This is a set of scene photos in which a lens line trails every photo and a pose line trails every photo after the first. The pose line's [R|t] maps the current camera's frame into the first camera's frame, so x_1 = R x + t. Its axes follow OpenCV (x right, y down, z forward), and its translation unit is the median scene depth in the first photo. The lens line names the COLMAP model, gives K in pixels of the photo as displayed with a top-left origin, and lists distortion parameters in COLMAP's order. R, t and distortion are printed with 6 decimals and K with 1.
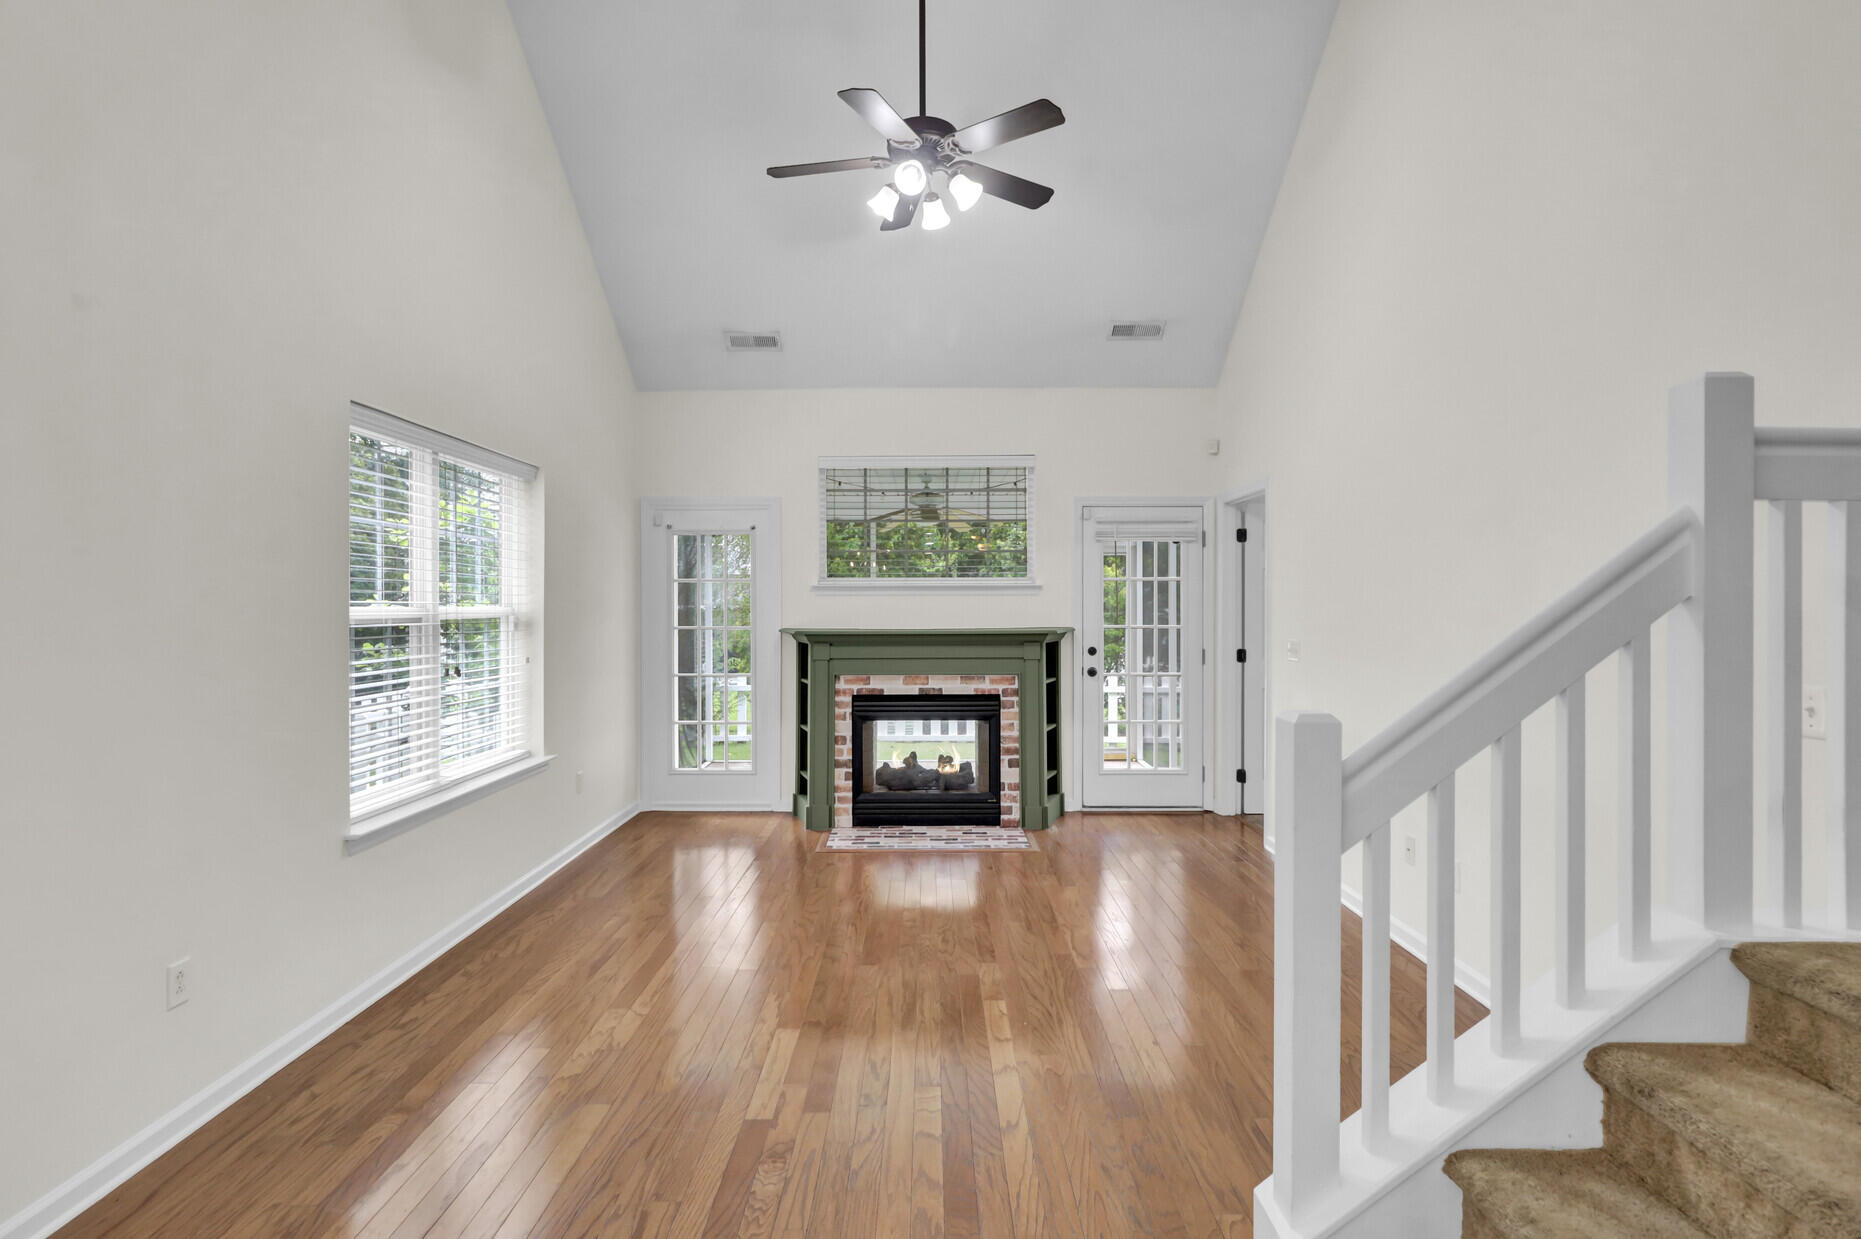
lens RADIAL K [[919.0, 0, 924.0], [0, 919.0, 603.5], [0, 0, 1]] dist [0.001944, -0.000882]
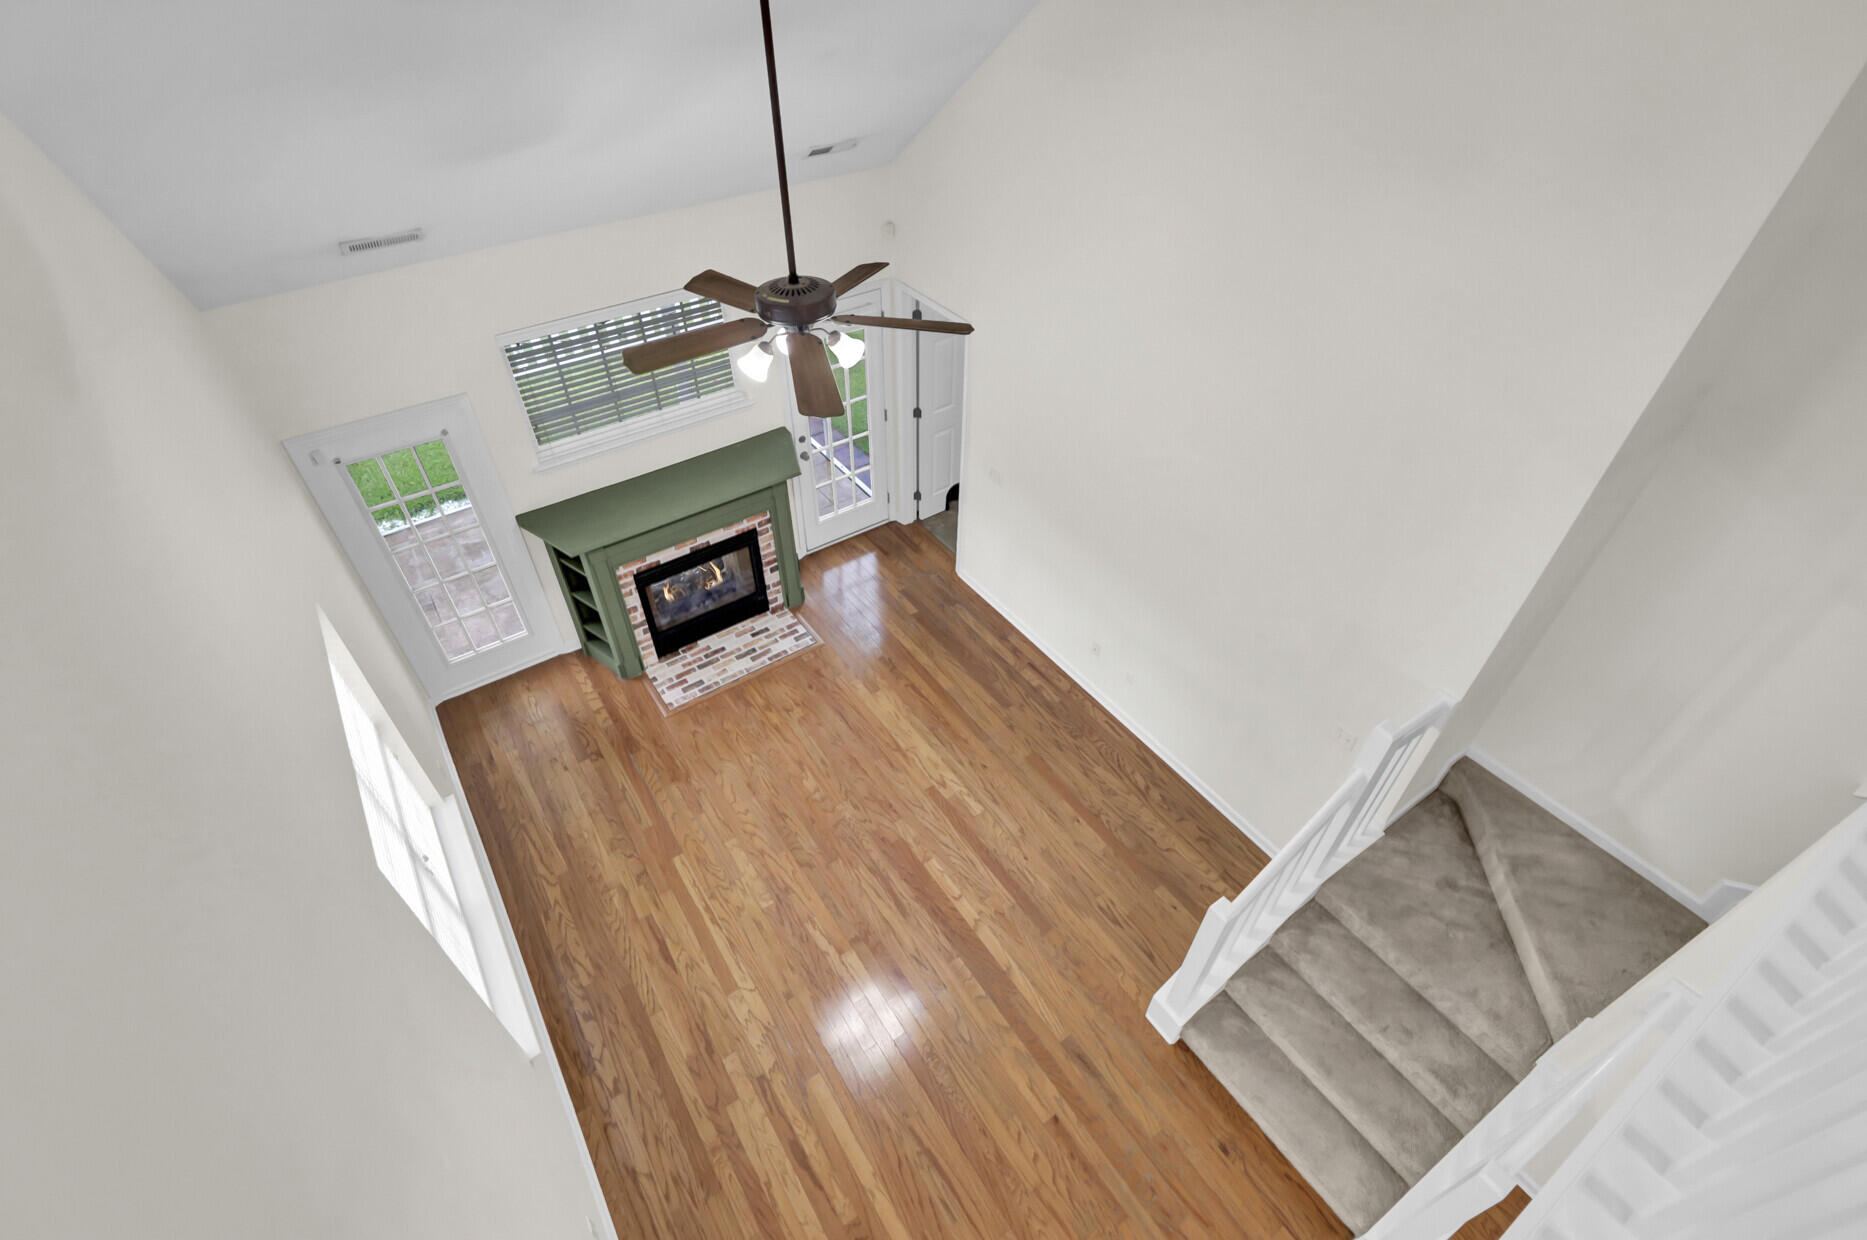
lens RADIAL K [[868.8, 0, 918.0], [0, 868.8, 618.1], [0, 0, 1]] dist [0.000431, 0.000526]
pose [[0.826168, -0.386212, 0.410227, -0.239693], [0.001962, 0.730065, 0.683375, -0.558997], [-0.563420, -0.563778, 0.603914, 0.168531]]
